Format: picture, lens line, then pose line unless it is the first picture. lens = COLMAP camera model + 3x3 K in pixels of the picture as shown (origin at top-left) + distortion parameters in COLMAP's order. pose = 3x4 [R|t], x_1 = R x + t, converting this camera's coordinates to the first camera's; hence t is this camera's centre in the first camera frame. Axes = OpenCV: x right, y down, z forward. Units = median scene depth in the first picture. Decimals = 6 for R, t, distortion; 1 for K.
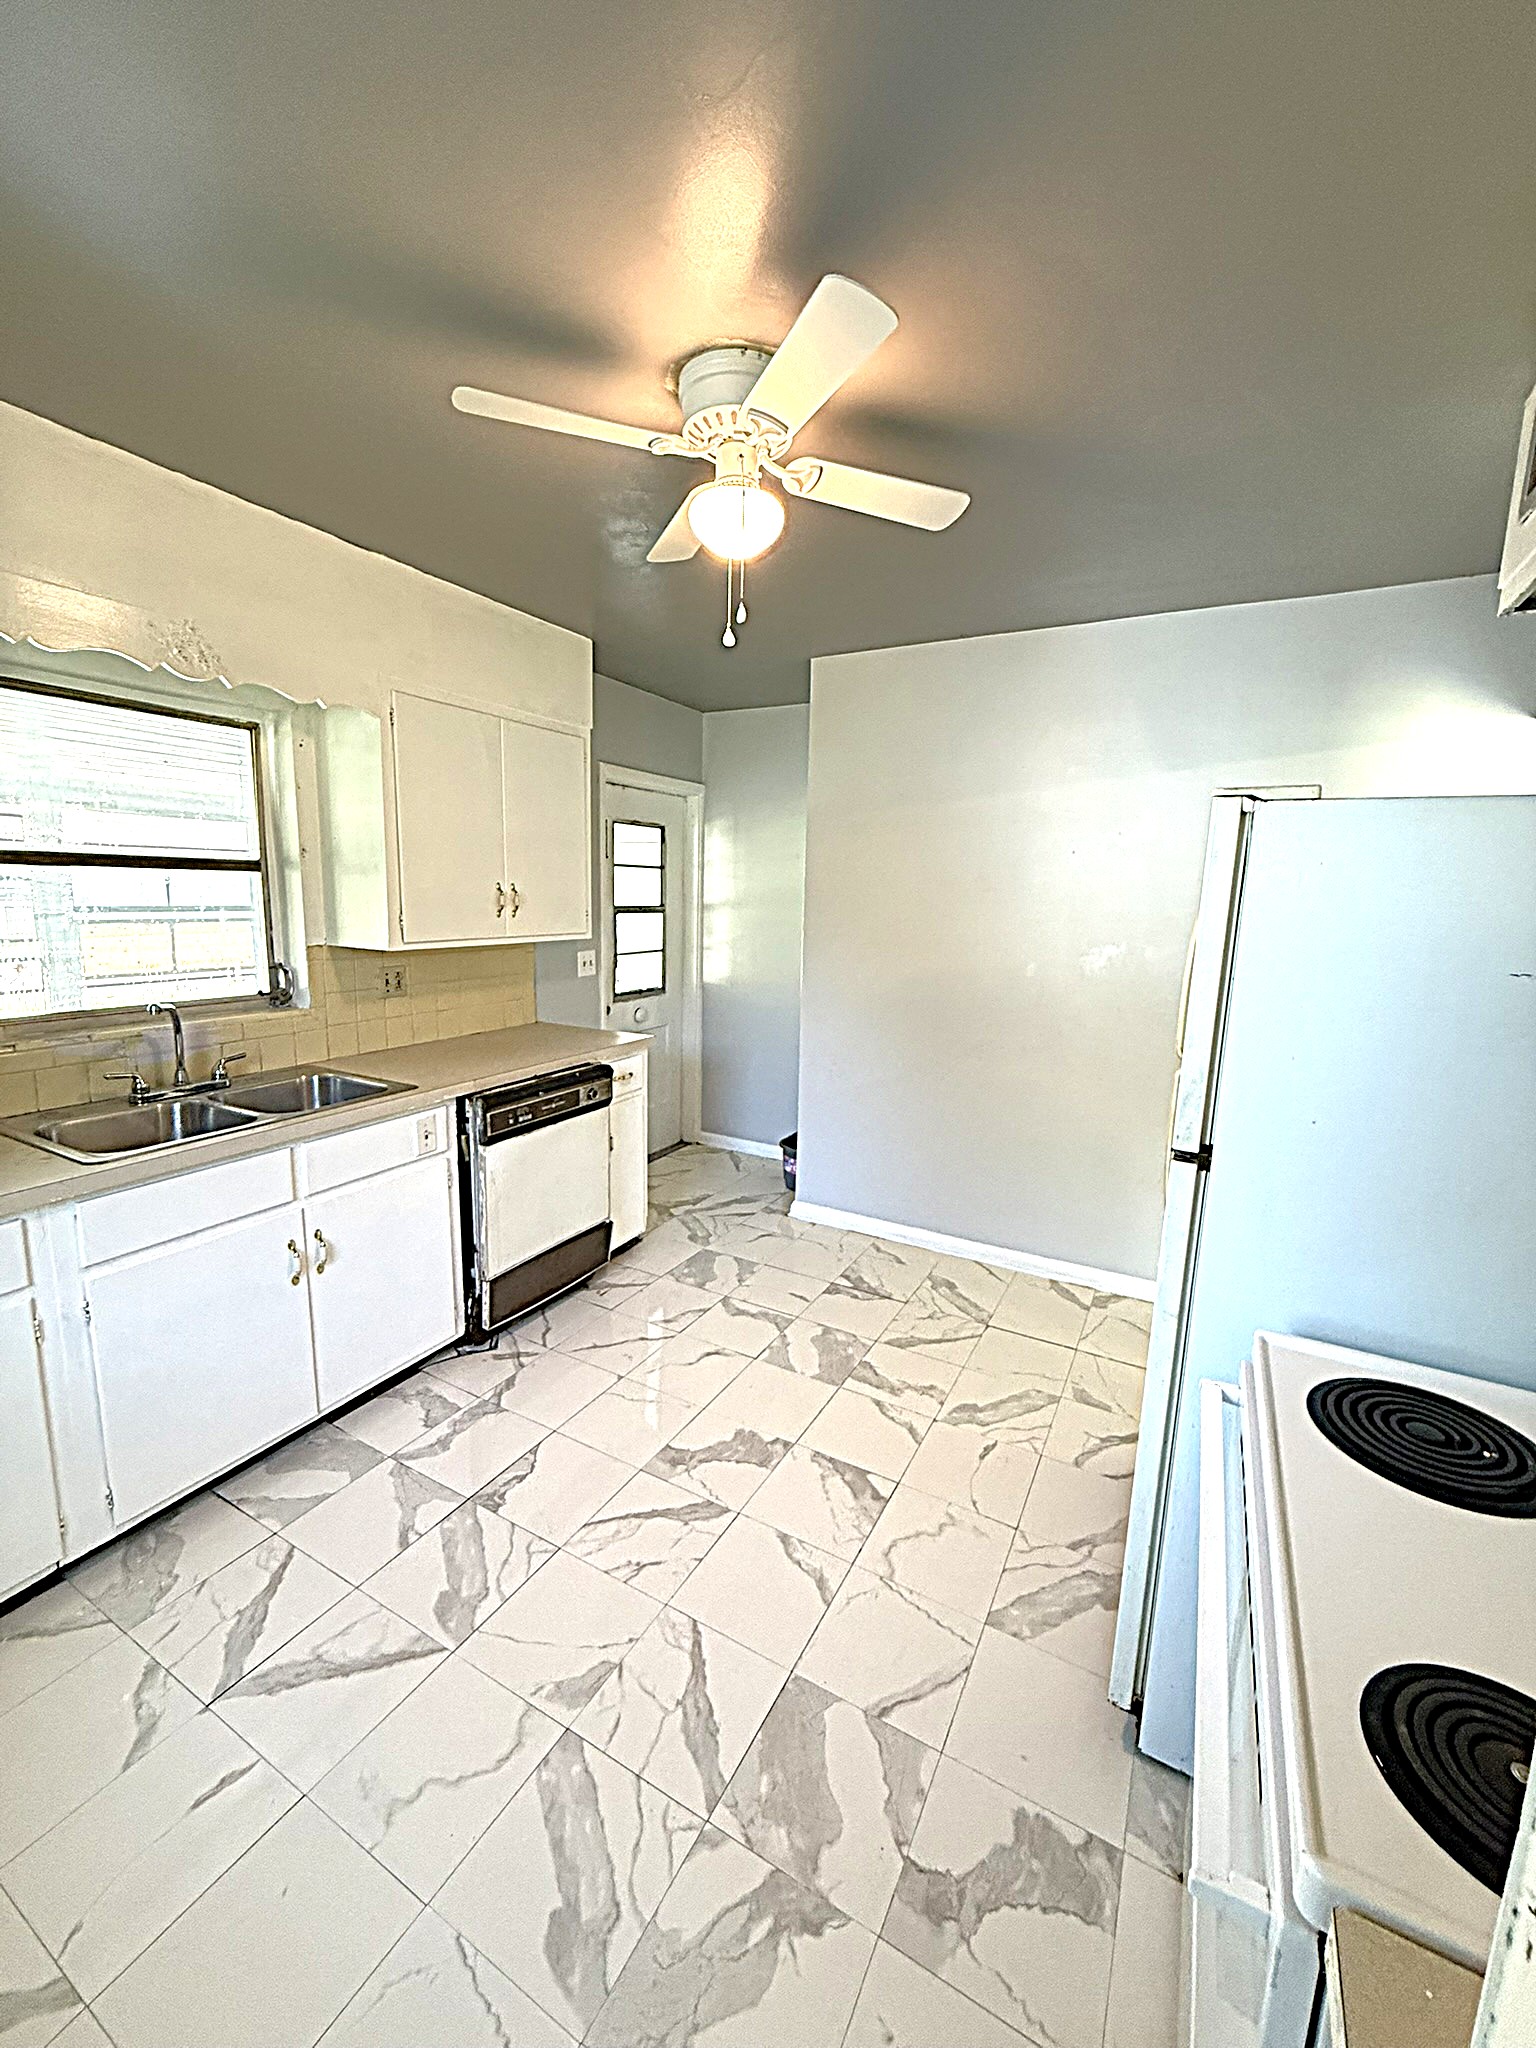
lens RADIAL K [[816.8, 0, 768.0], [0, 816.8, 1024.0], [0, 0, 1]] dist [0.000630, -0.000224]
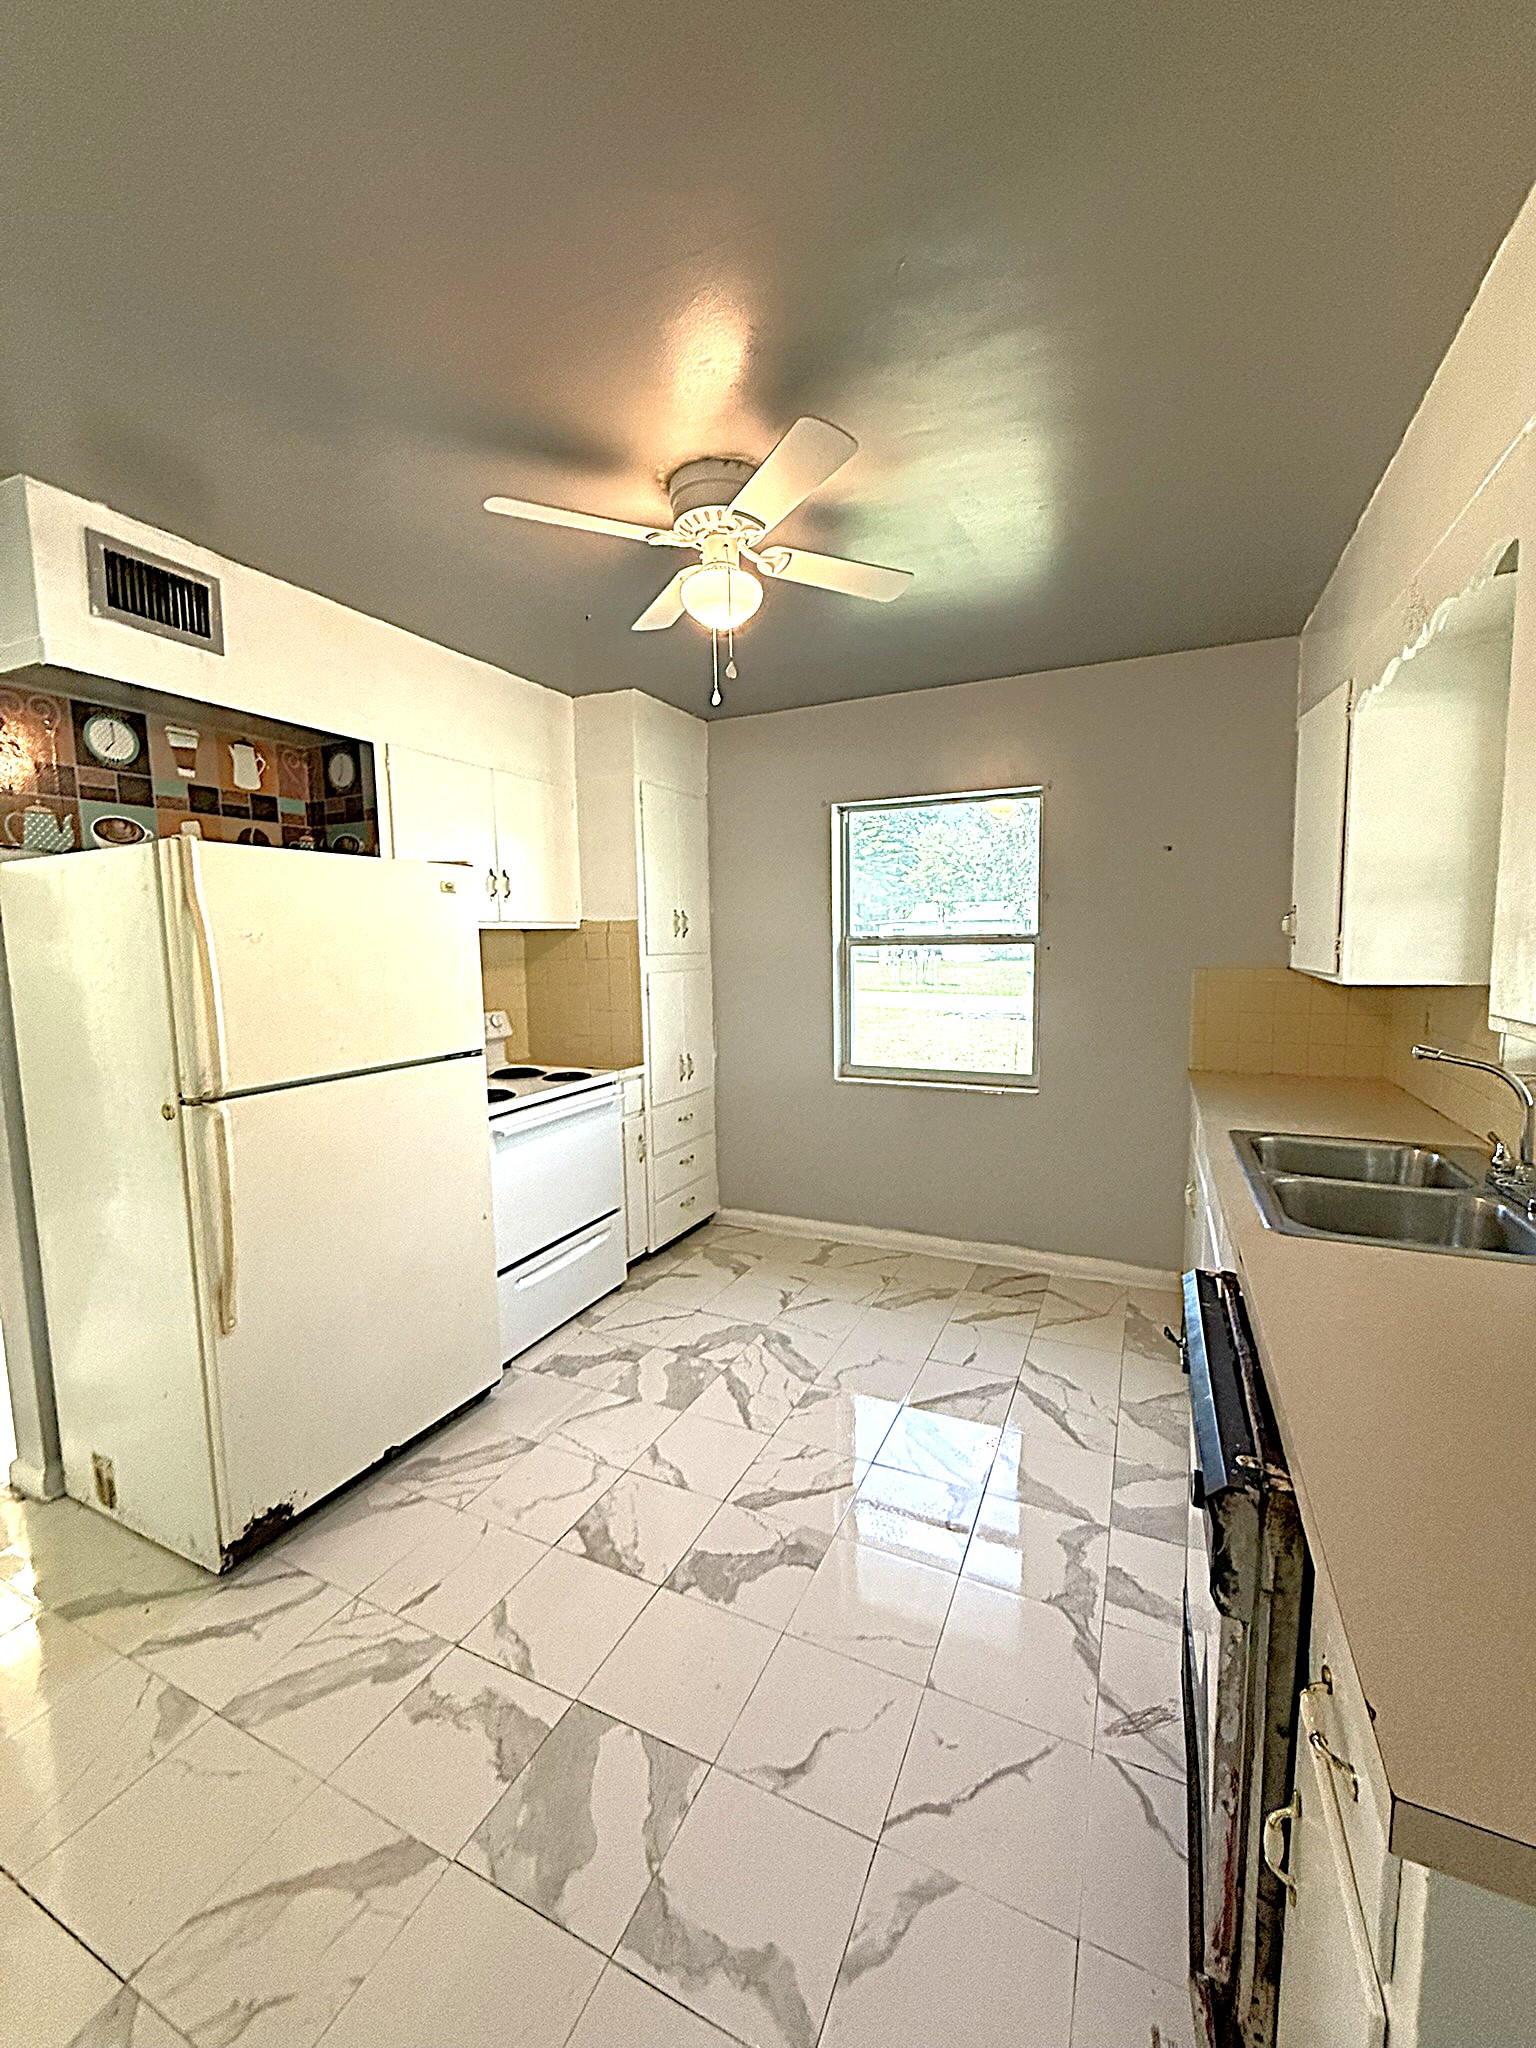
lens RADIAL K [[816.8, 0, 768.0], [0, 816.8, 1024.0], [0, 0, 1]] dist [0.000630, -0.000224]
pose [[-0.997489, -0.000743, -0.070821, -0.016422], [-0.019230, 0.965222, 0.260722, -0.255592], [0.068165, 0.261429, -0.962813, 1.769365]]
